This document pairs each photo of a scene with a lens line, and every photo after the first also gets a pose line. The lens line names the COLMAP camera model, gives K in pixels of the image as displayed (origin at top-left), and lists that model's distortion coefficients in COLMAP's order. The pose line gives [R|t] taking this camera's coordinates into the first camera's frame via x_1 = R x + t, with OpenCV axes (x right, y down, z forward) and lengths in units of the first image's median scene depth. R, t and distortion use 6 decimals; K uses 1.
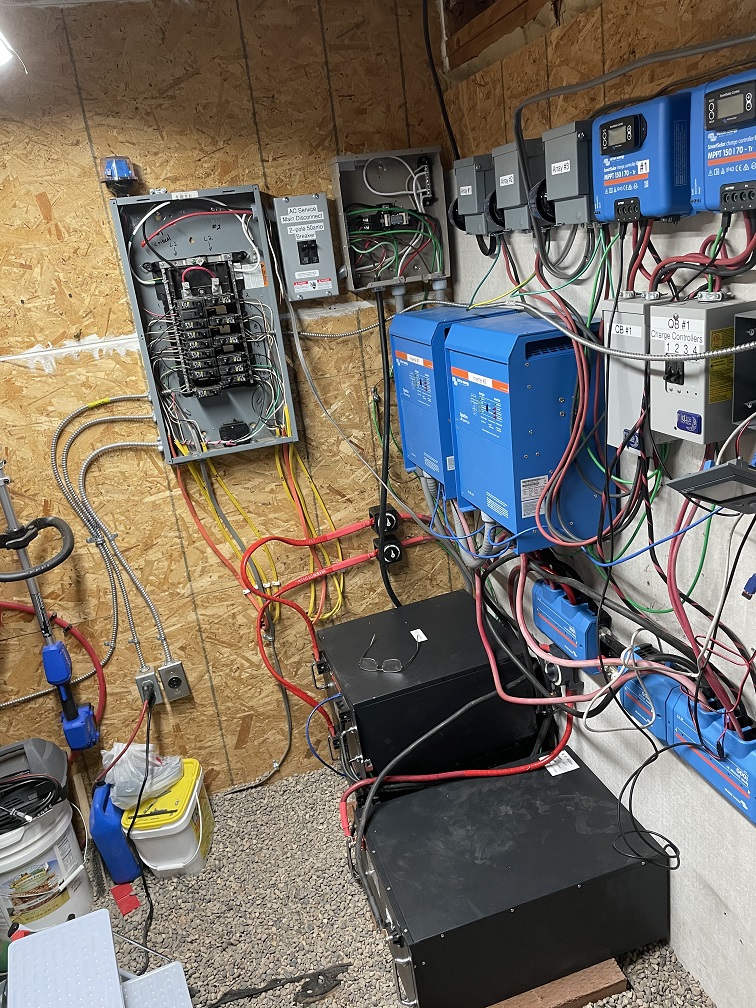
lens RADIAL K [[767.1, 0, 381.4], [0, 767.1, 501.7], [0, 0, 1]] dist [0.096219, -0.126464]
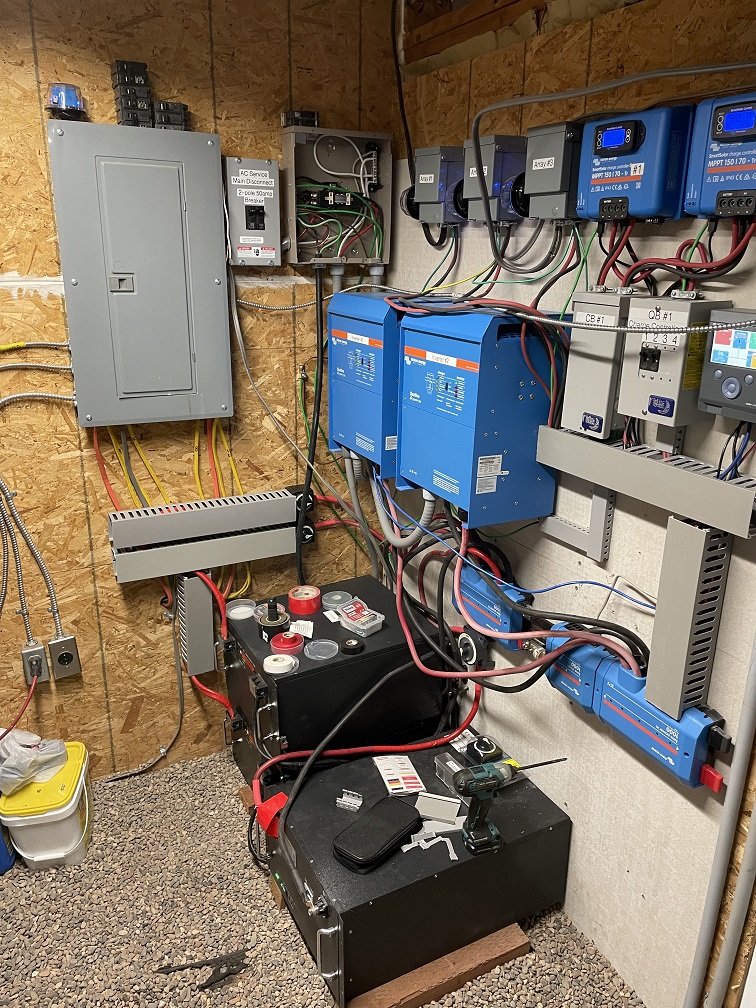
lens RADIAL K [[767.1, 0, 379.4], [0, 767.1, 502.4], [0, 0, 1]] dist [0.096219, -0.126464]
pose [[0.973867, 0.067960, 0.216714, -0.132165], [-0.064459, 0.997651, -0.023194, 0.050827], [-0.217781, 0.008618, 0.975960, 0.009547]]
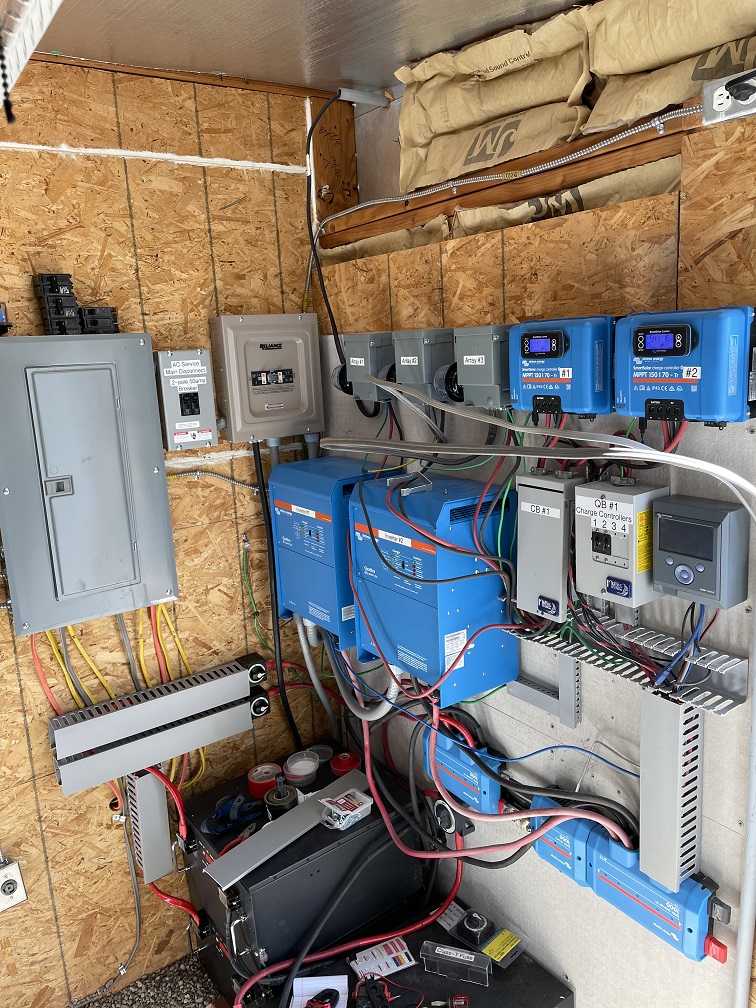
lens RADIAL K [[767.1, 0, 389.6], [0, 767.1, 493.7], [0, 0, 1]] dist [0.096219, -0.126464]
pose [[0.944688, 0.005485, 0.327925, -0.179809], [0.045878, 0.987819, -0.148688, -0.051200], [-0.324746, 0.155508, 0.932929, 0.012517]]
